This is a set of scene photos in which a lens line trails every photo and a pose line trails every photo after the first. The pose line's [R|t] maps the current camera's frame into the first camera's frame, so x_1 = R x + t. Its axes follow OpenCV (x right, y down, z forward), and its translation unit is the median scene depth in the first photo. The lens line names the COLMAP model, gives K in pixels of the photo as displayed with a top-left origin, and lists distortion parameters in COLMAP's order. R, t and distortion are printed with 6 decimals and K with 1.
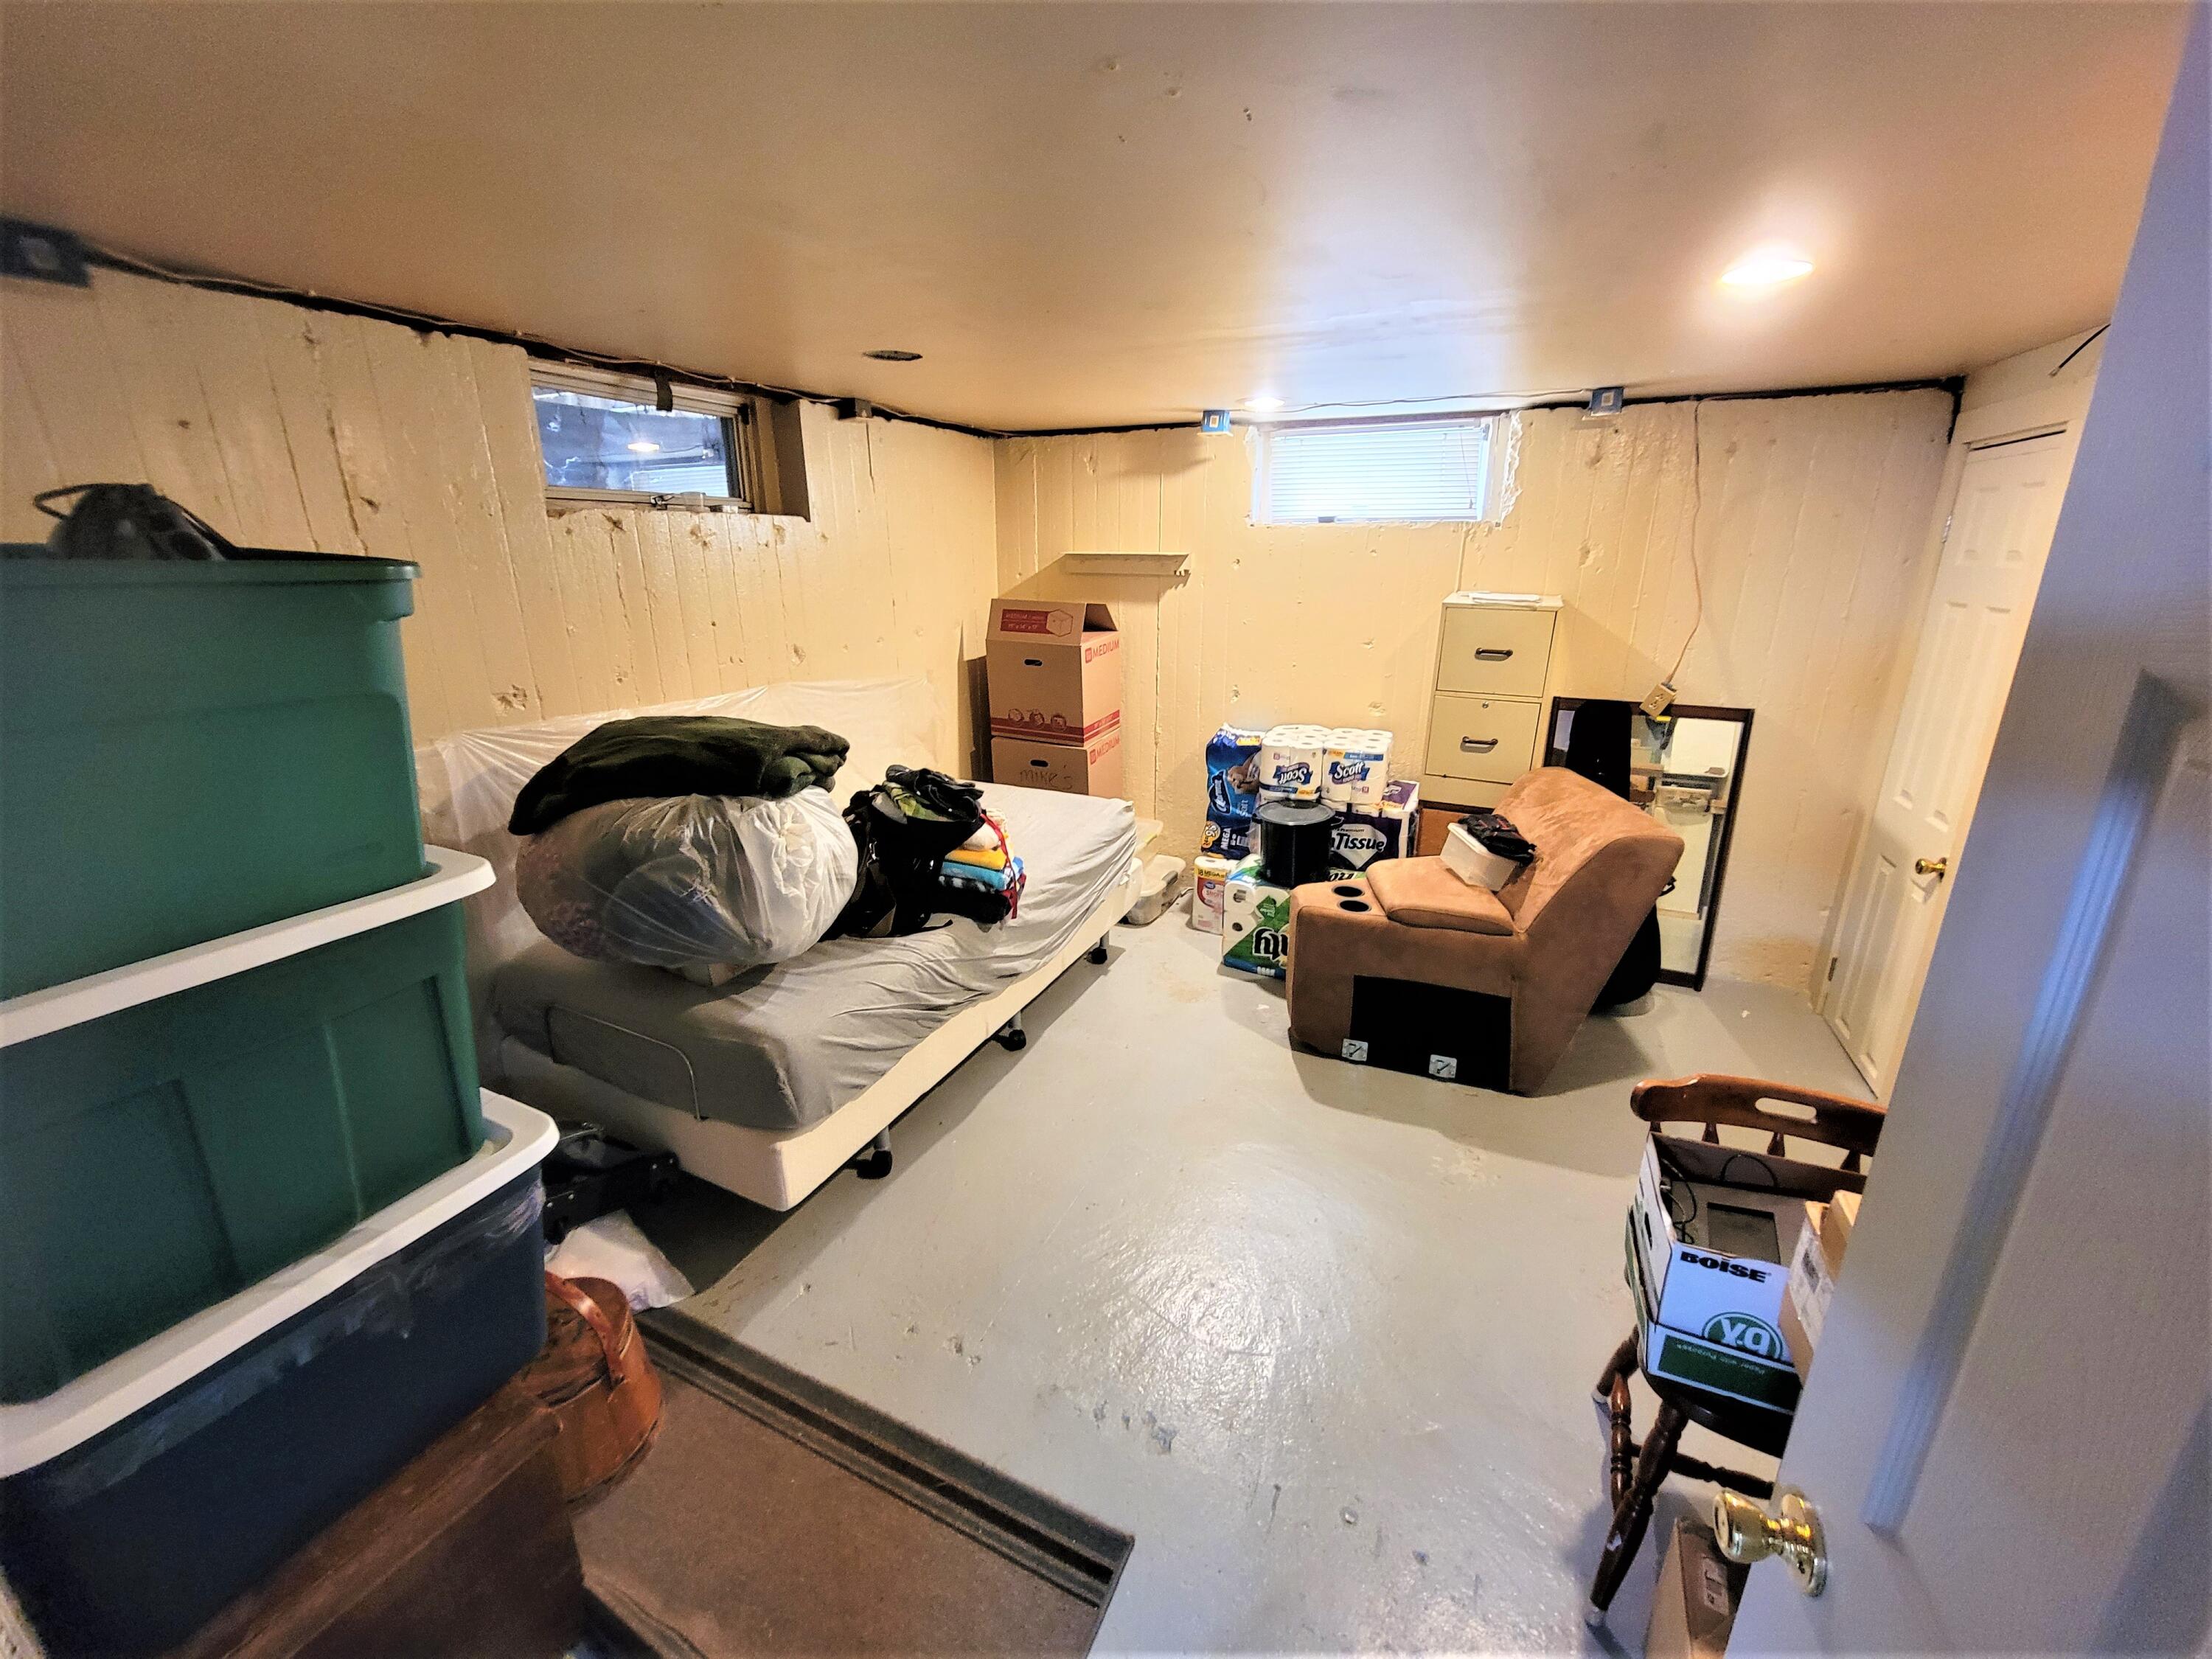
lens RADIAL K [[907.0, 0, 1106.0], [0, 907.0, 829.5], [0, 0, 1]] dist [-0.000784, -0.000168]
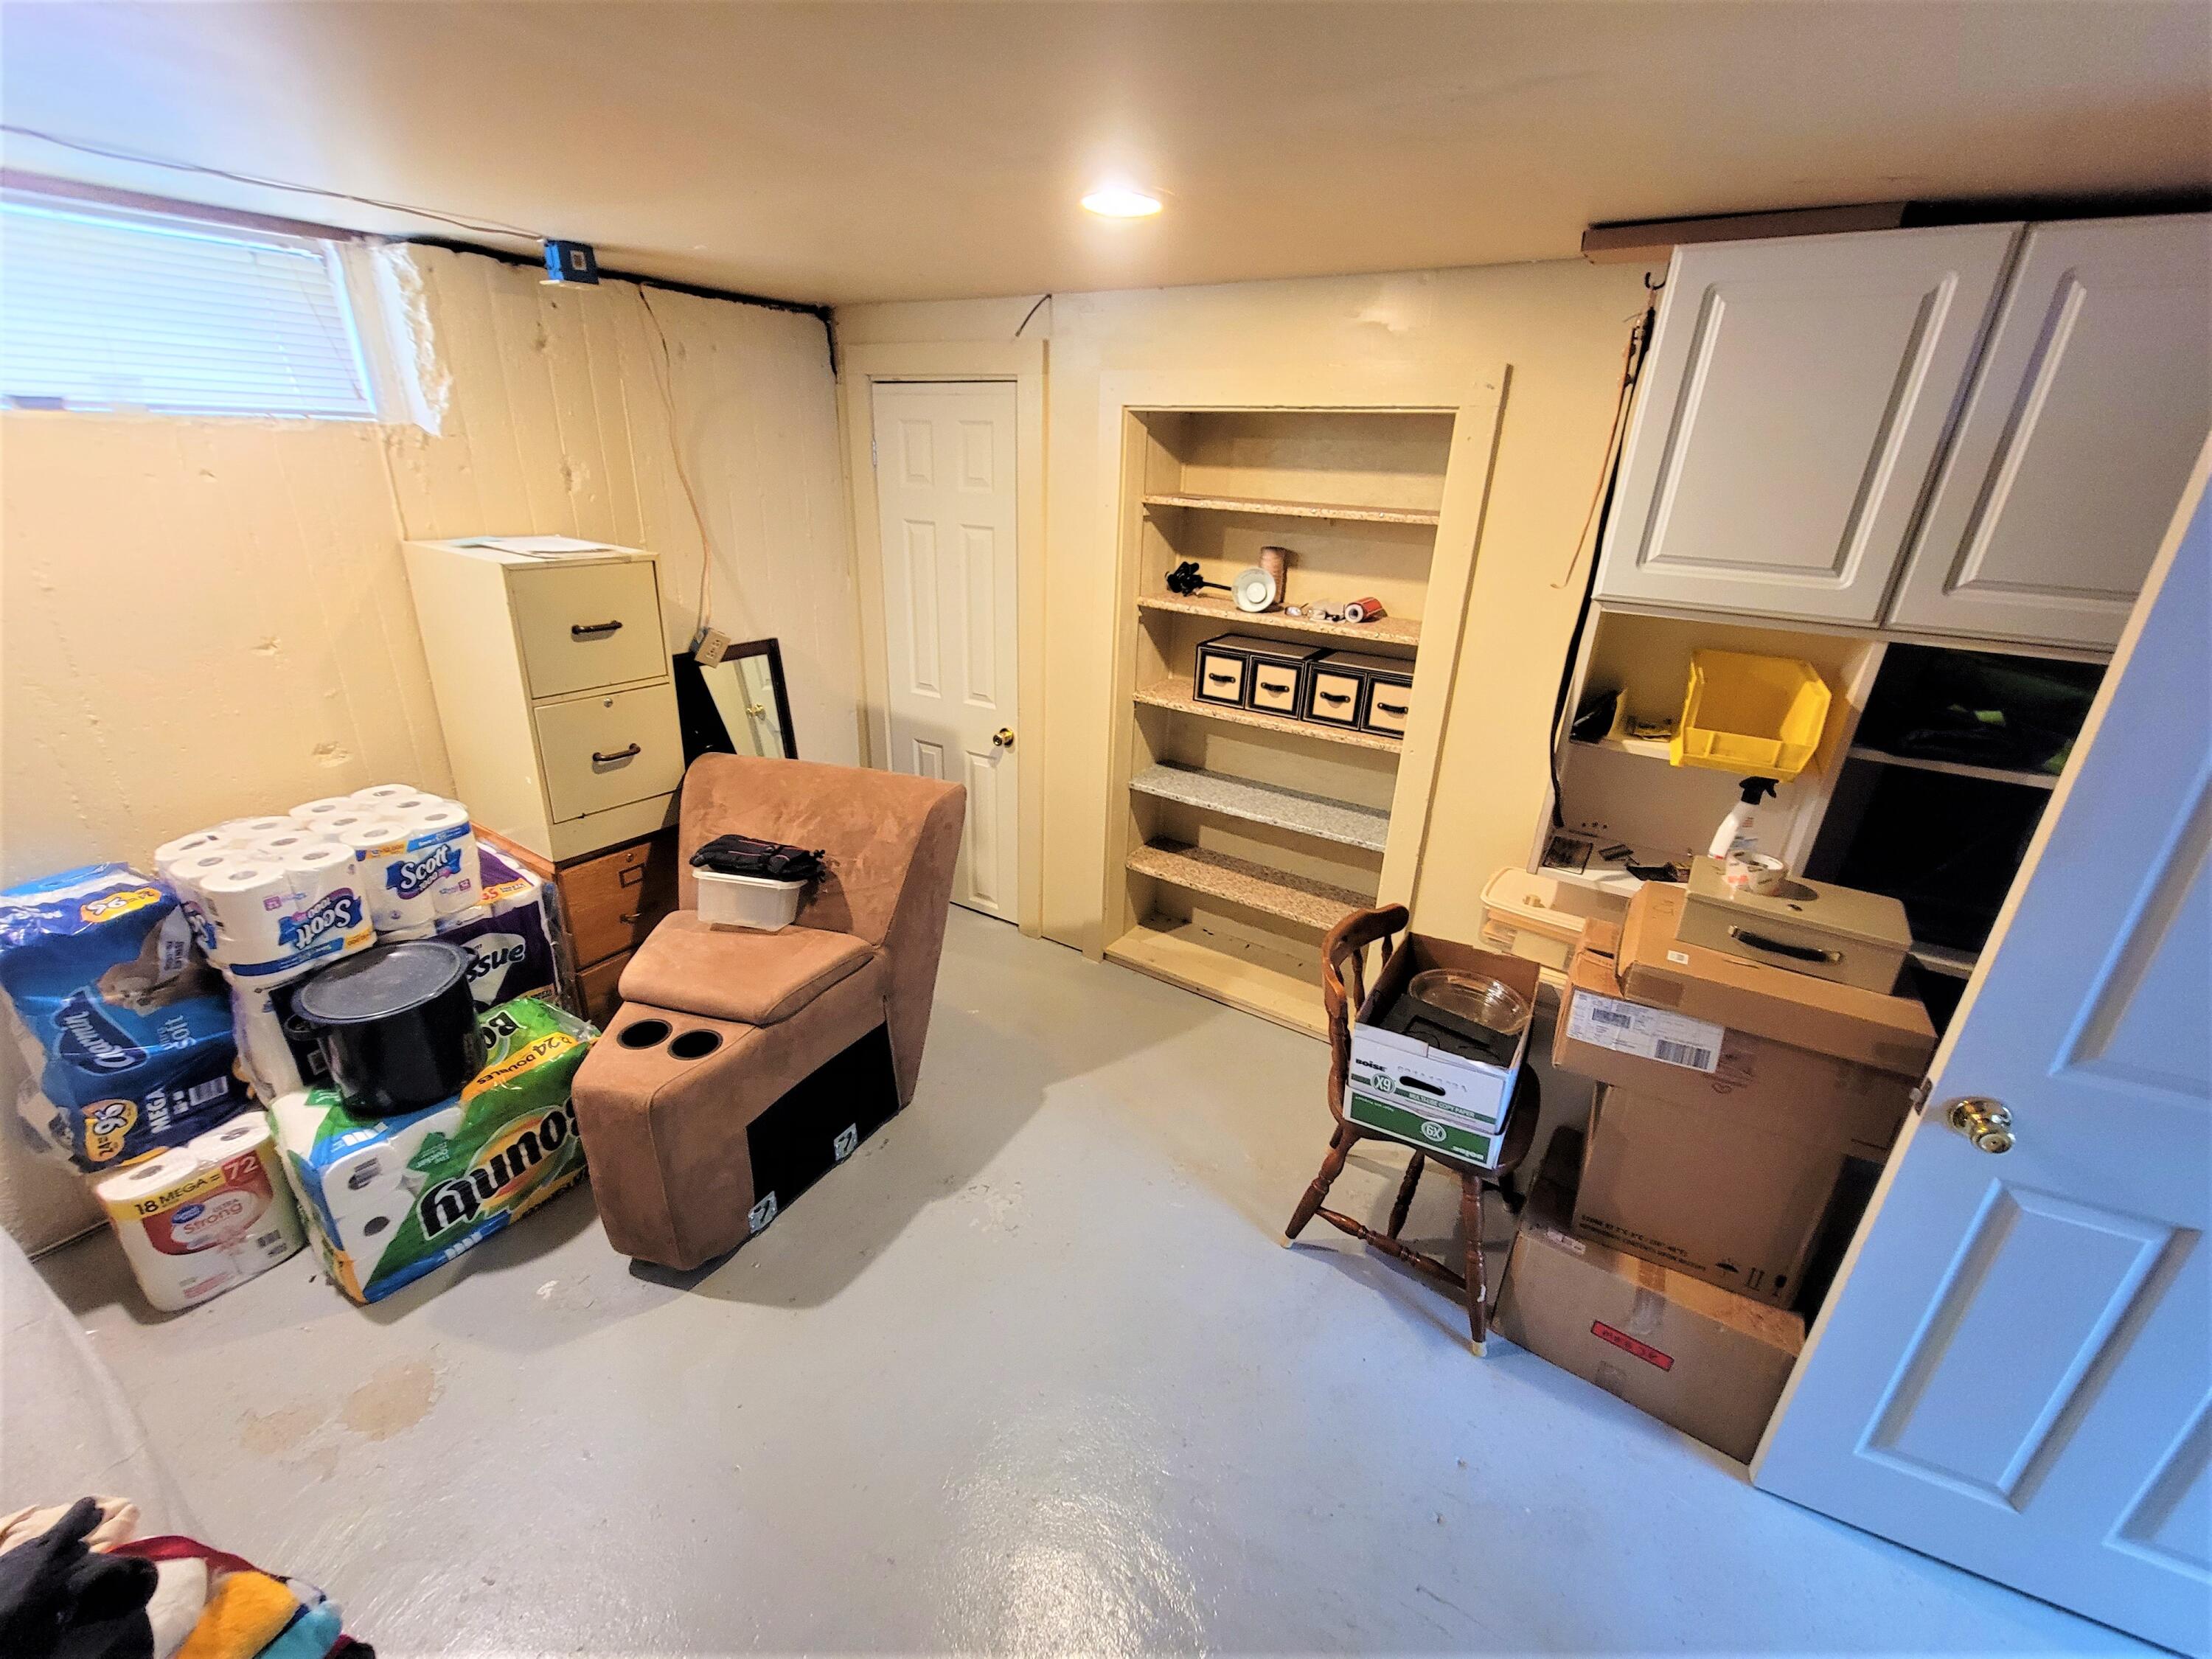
lens RADIAL K [[896.9, 0, 1106.0], [0, 896.9, 829.5], [0, 0, 1]] dist [-0.001890, -0.000200]
pose [[0.140328, -0.377203, 0.915438, -0.185222], [0.262617, 0.905650, 0.332913, -0.163214], [-0.954642, 0.193692, 0.226147, 0.449183]]
